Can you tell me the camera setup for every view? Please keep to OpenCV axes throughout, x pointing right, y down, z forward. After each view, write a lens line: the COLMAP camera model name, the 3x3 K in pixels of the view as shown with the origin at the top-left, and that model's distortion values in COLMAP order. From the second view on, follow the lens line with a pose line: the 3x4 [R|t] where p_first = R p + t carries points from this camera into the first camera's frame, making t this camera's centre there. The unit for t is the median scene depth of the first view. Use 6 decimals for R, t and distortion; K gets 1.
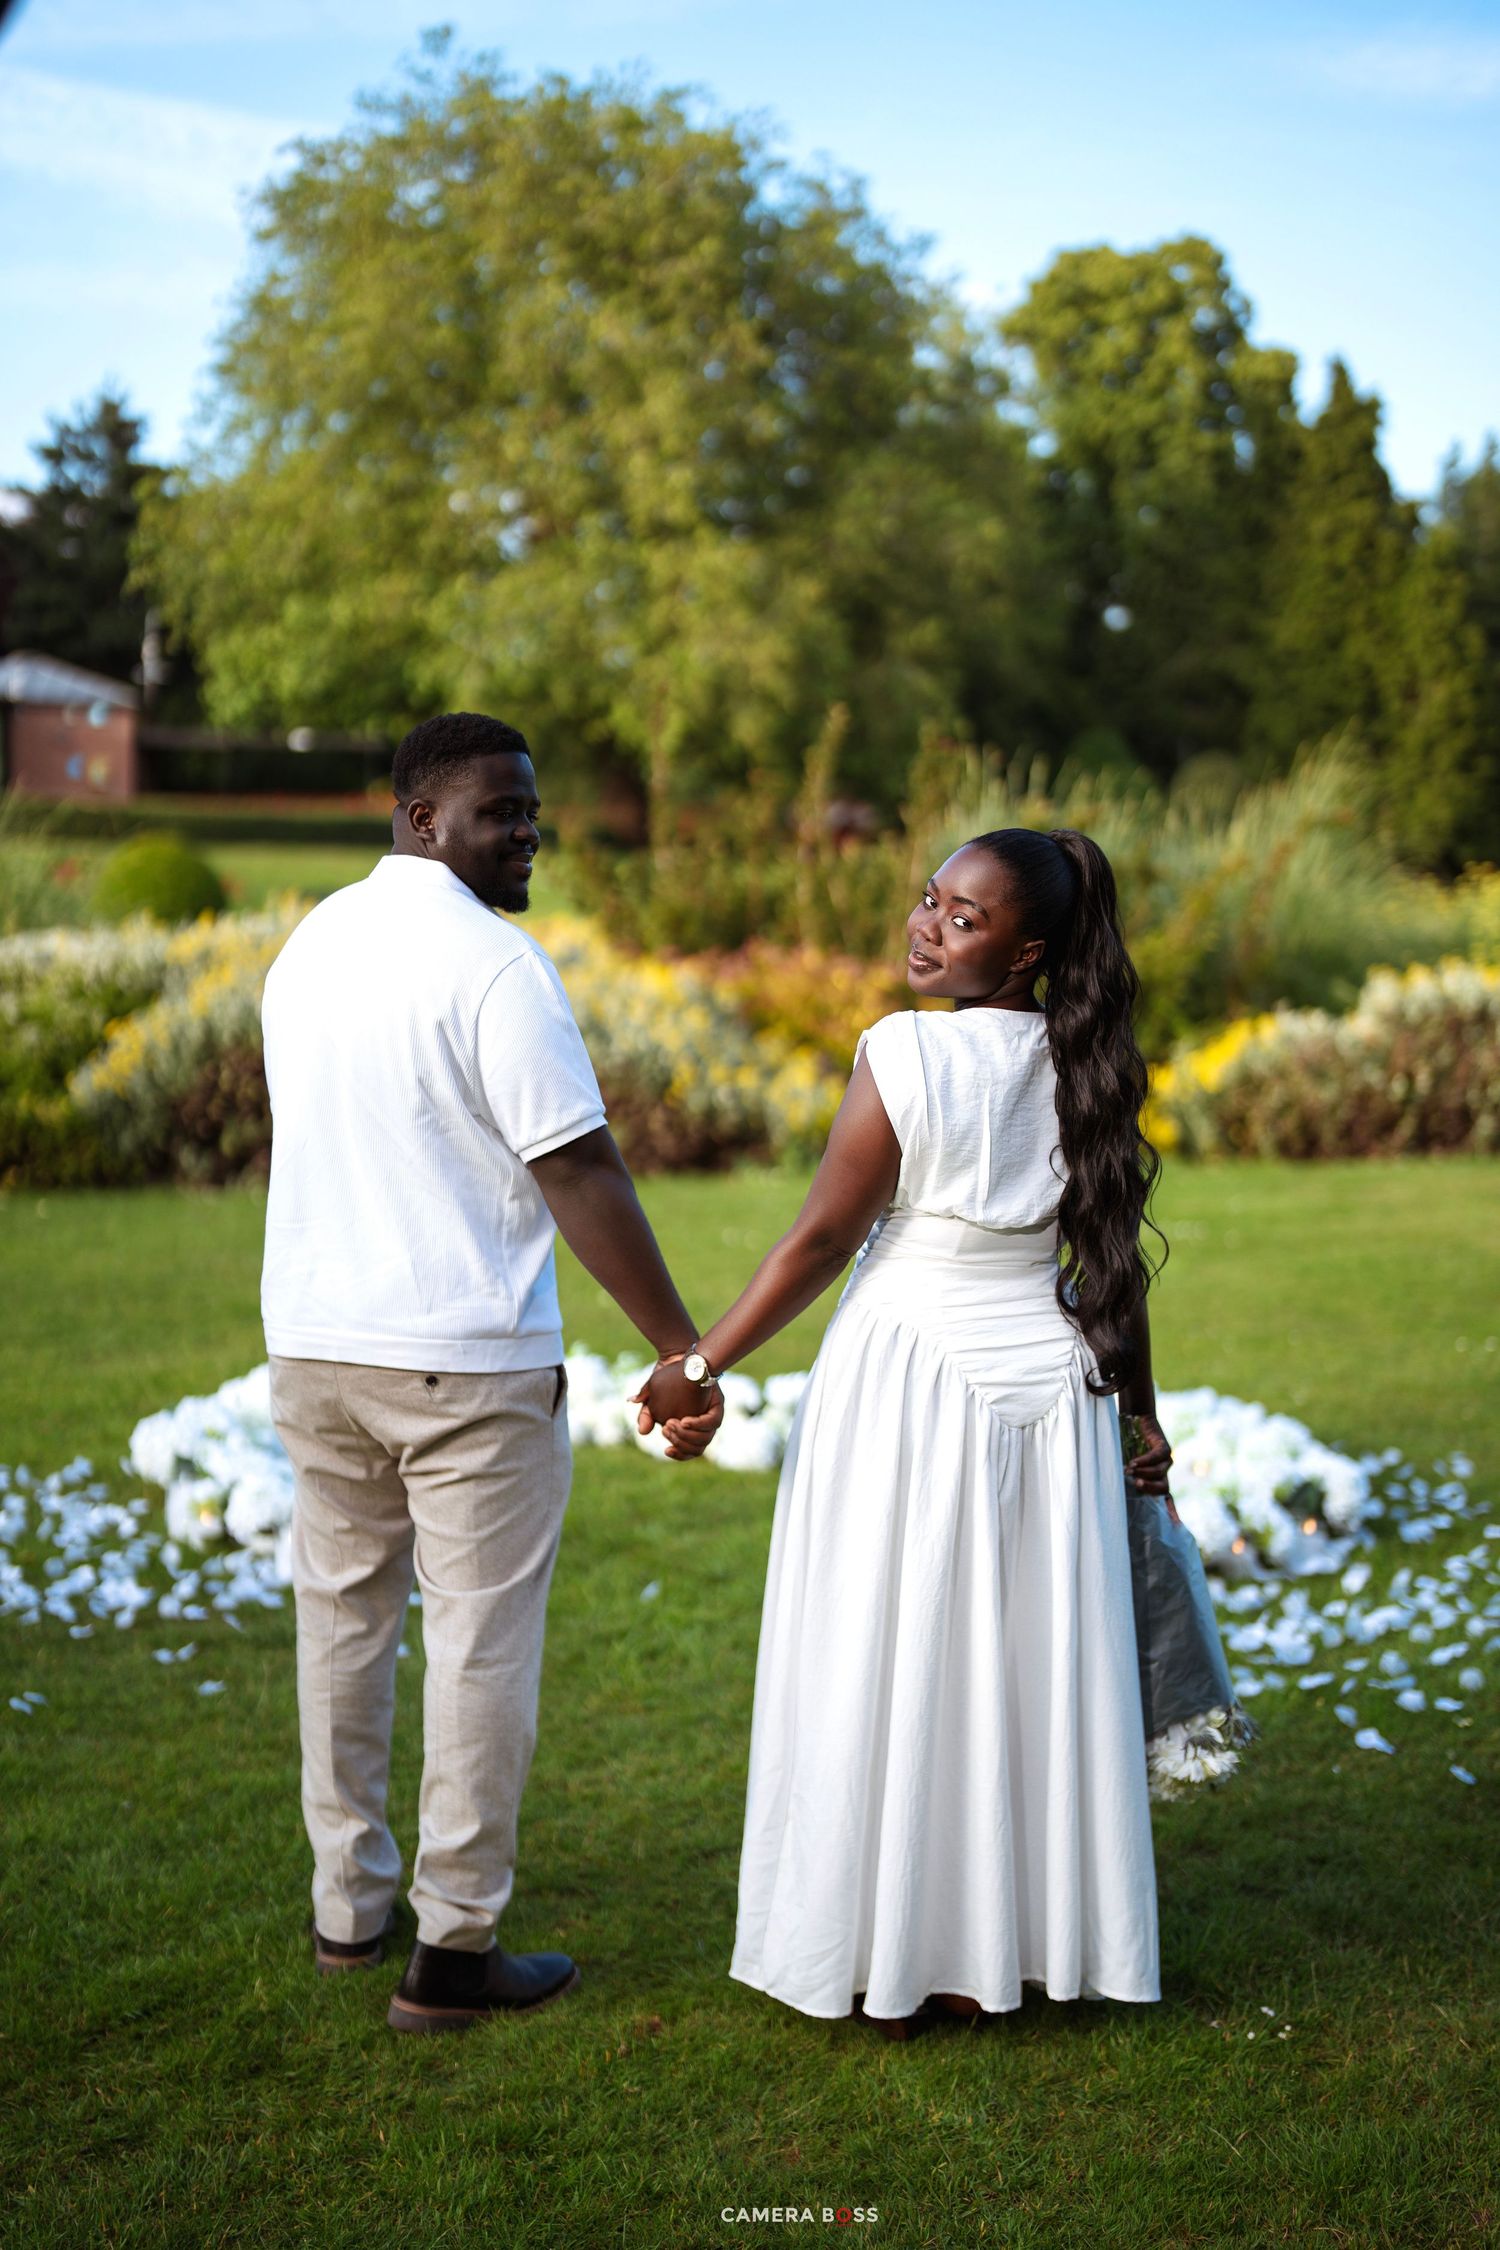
lens RADIAL K [[3189.6, 0, 750.0], [0, 3189.6, 1125.0], [0, 0, 1]] dist [-0.003905, -0.004538]
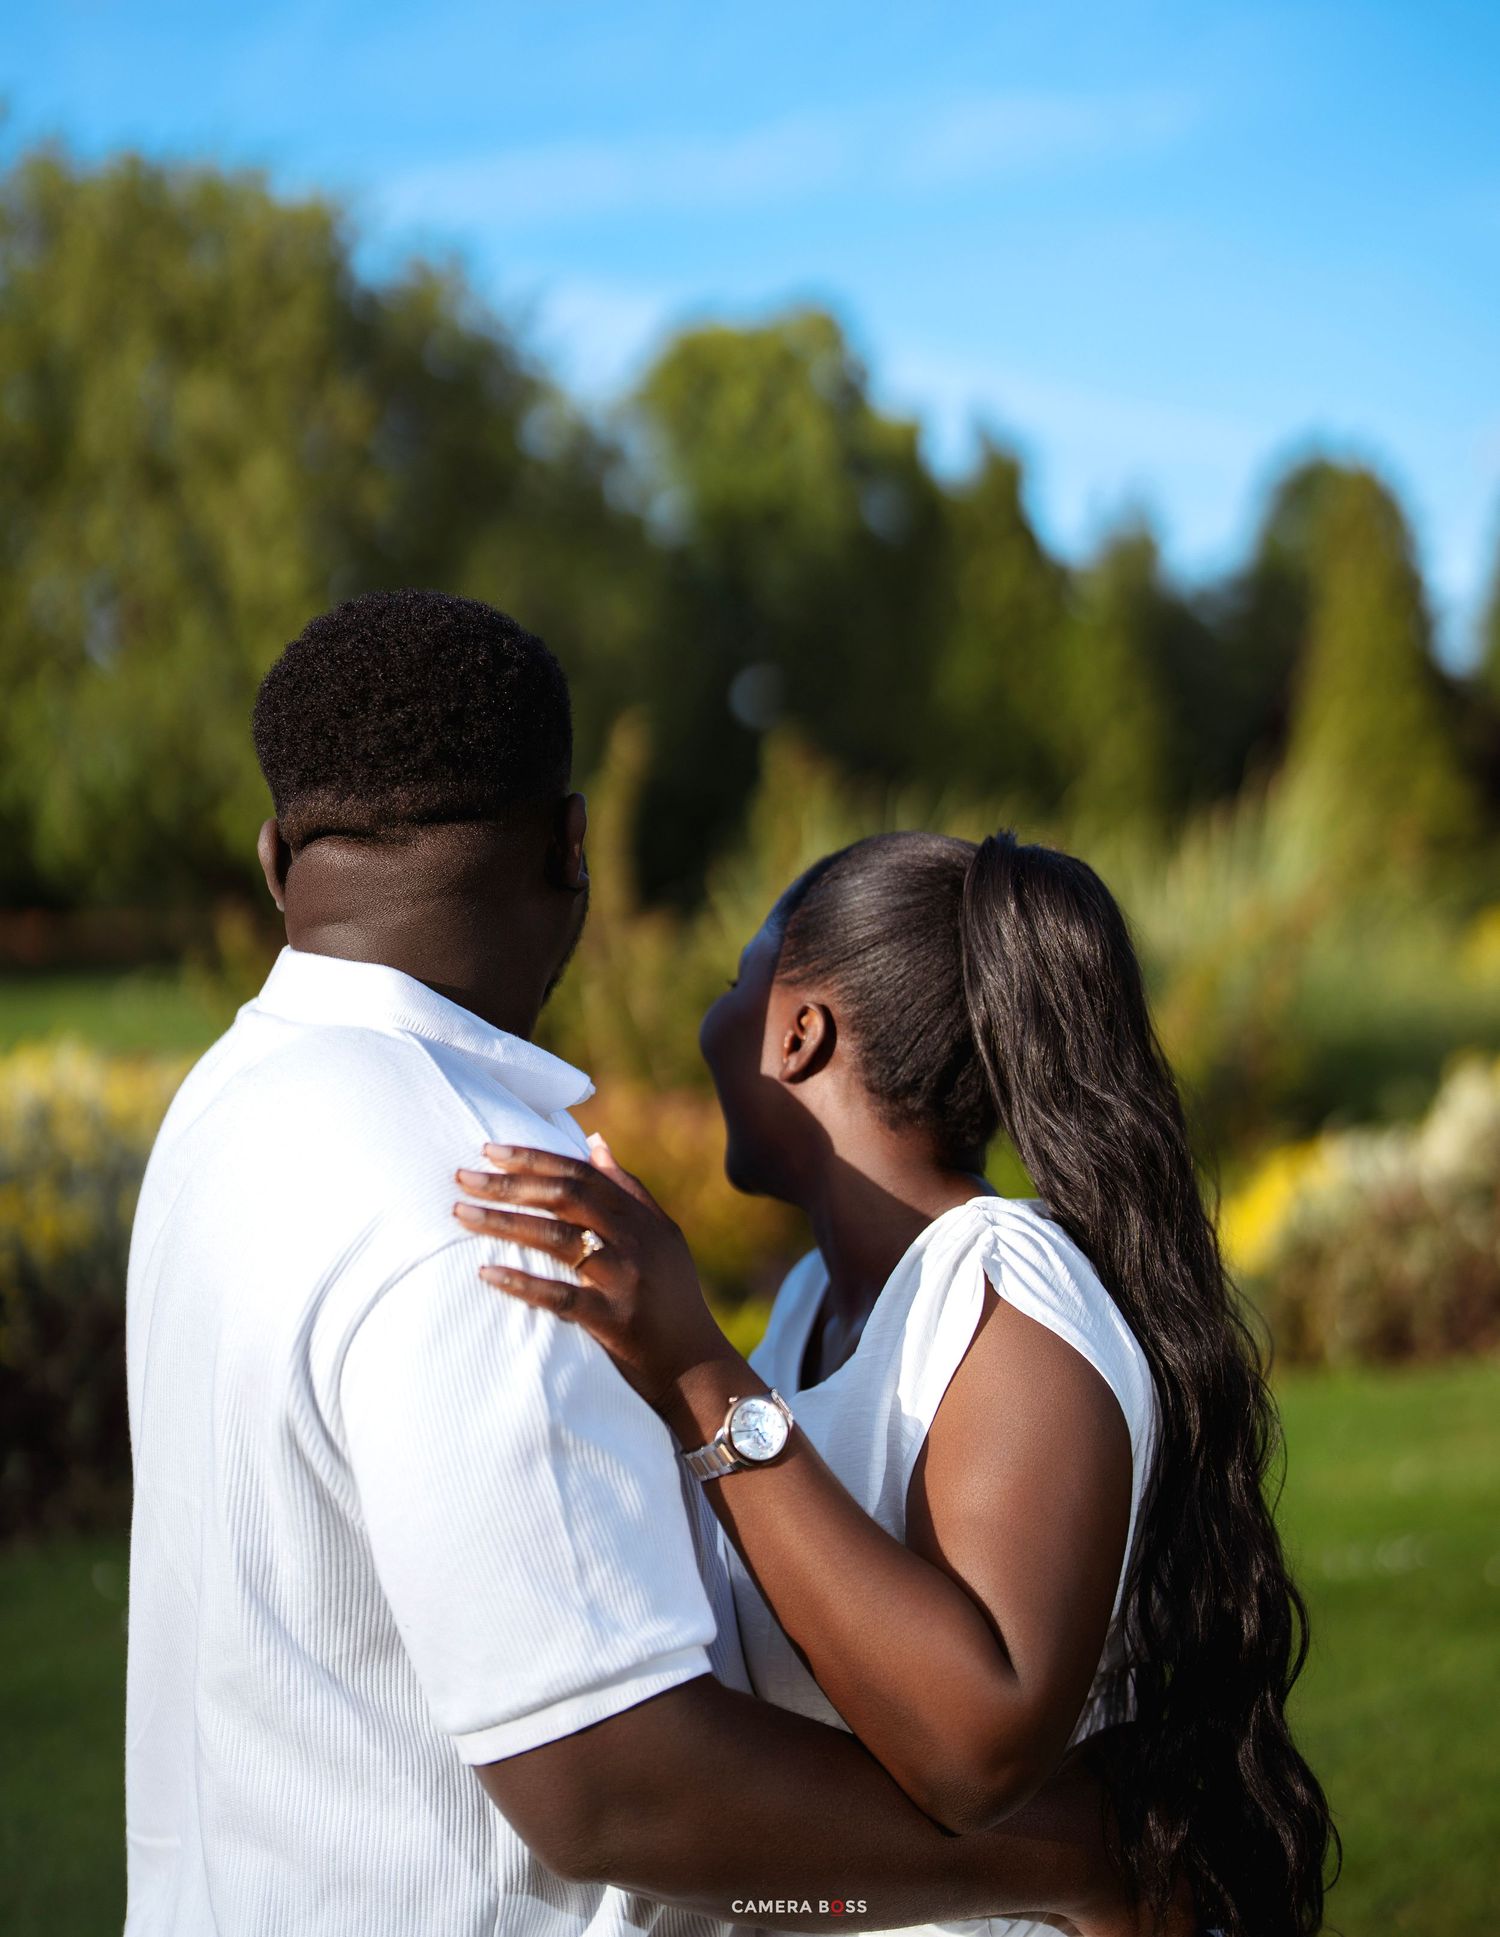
lens RADIAL K [[3109.0, 0, 750.0], [0, 3109.0, 968.5], [0, 0, 1]] dist [-0.314641, 2.102177]
pose [[0.990297, -0.046974, 0.130788, -0.010770], [0.057716, 0.995156, -0.079588, -0.008393], [-0.126416, 0.086364, 0.988211, 0.118136]]
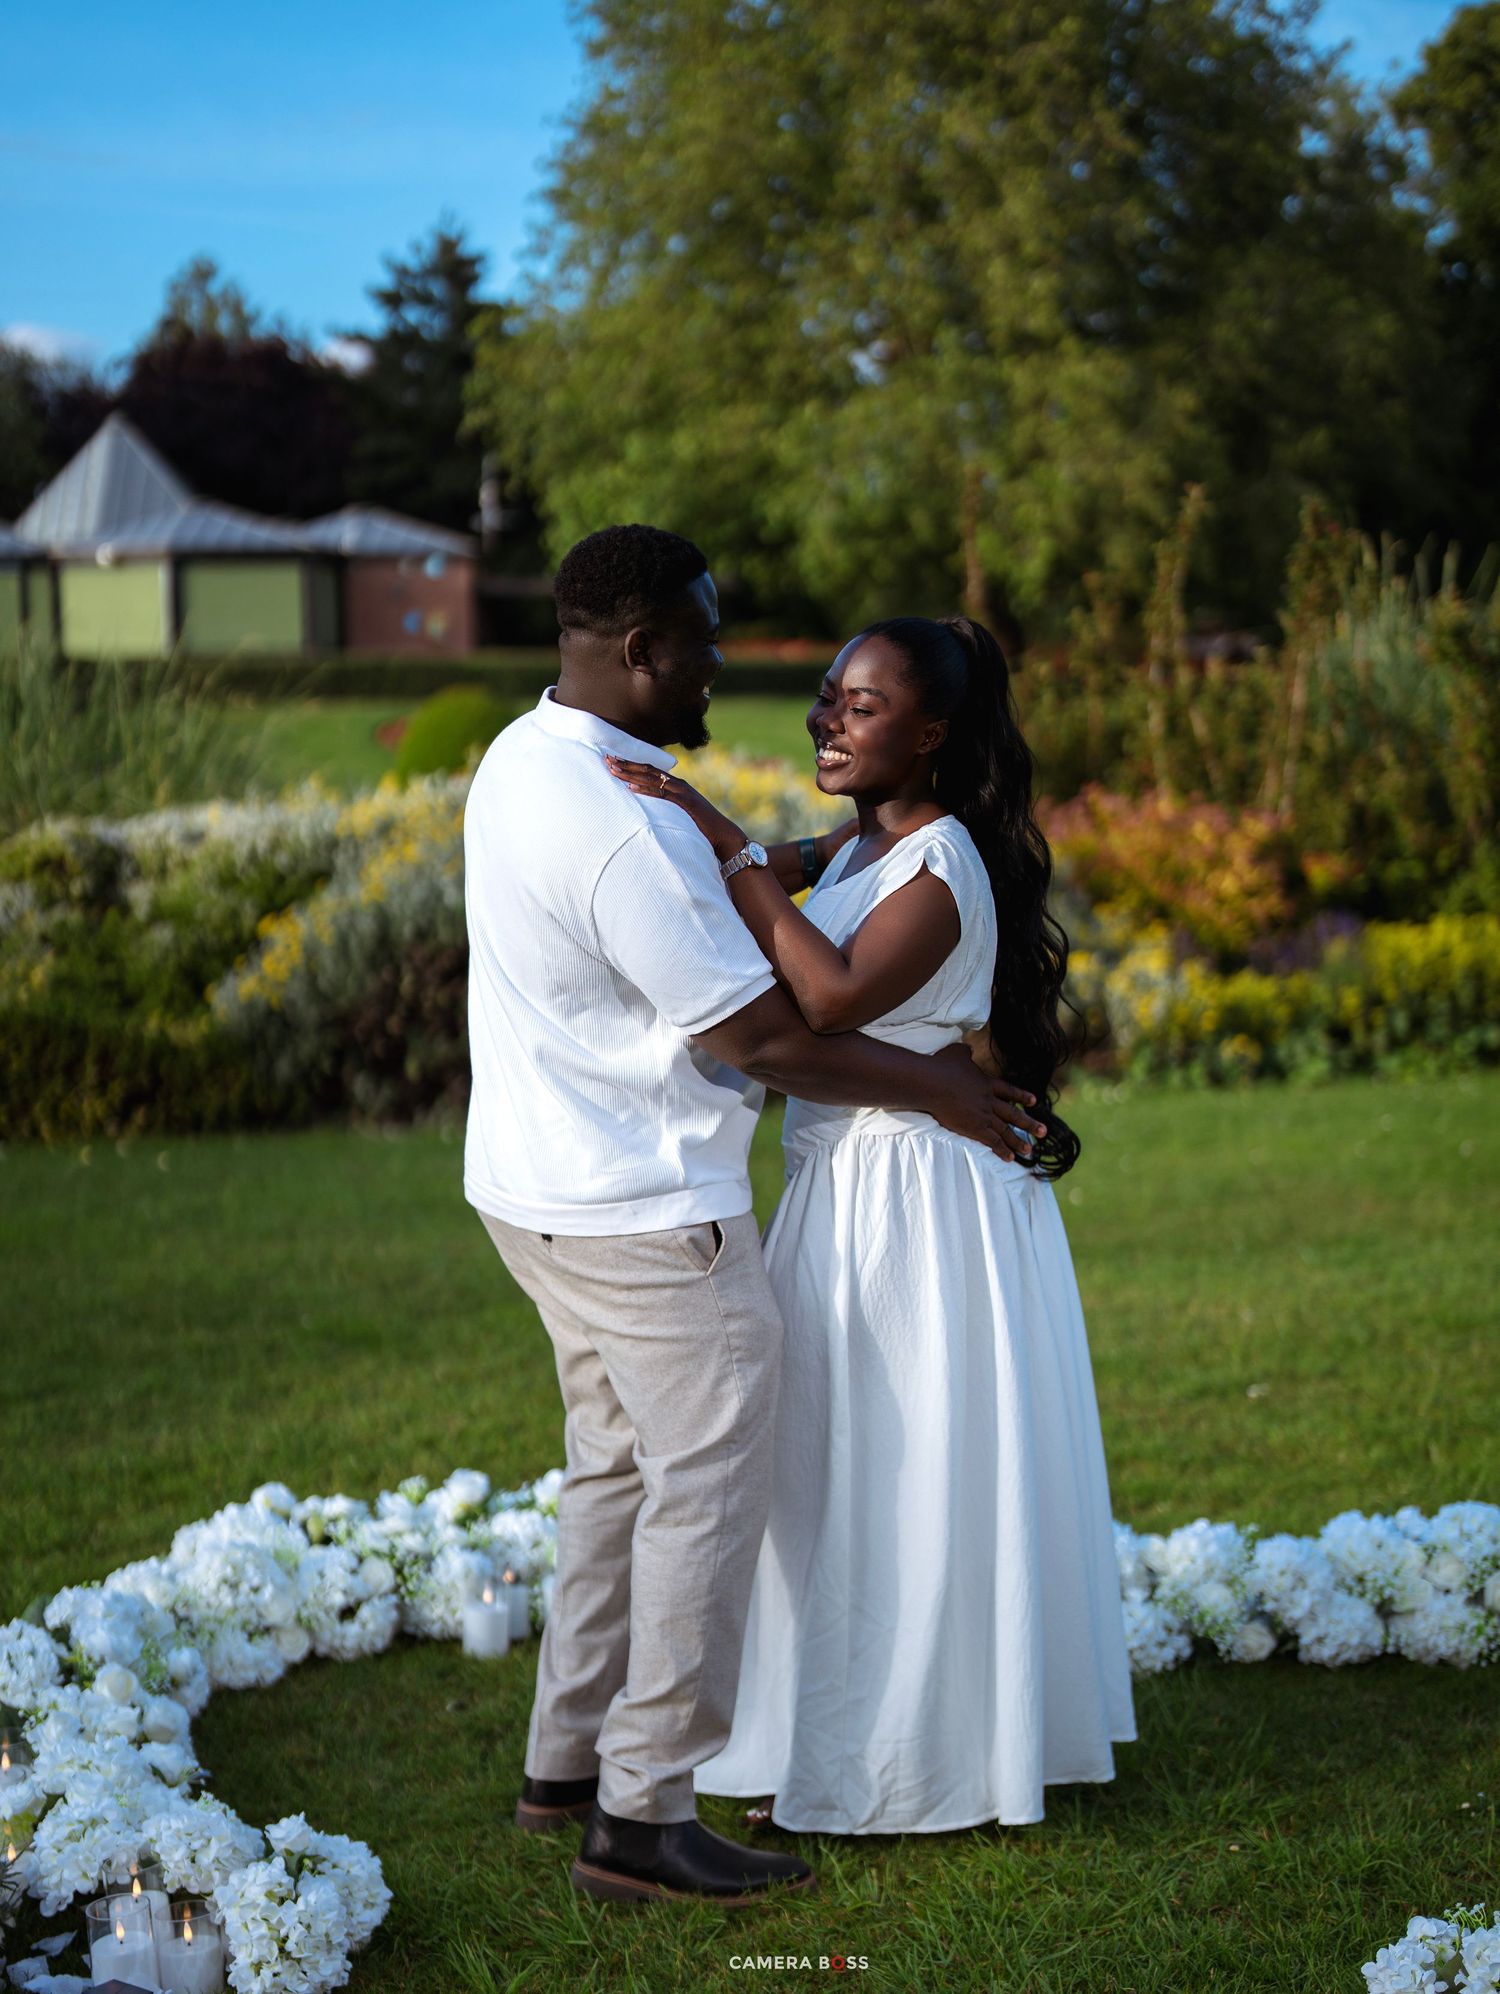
lens RADIAL K [[3199.2, 0, 752.2], [0, 3199.2, 1139.7], [0, 0, 1]] dist [-0.222532, 1.333901]
pose [[0.992198, -0.016577, -0.123569, 0.004025], [0.023056, 0.998423, 0.051188, -0.003785], [0.122525, -0.053637, 0.991015, 0.061440]]
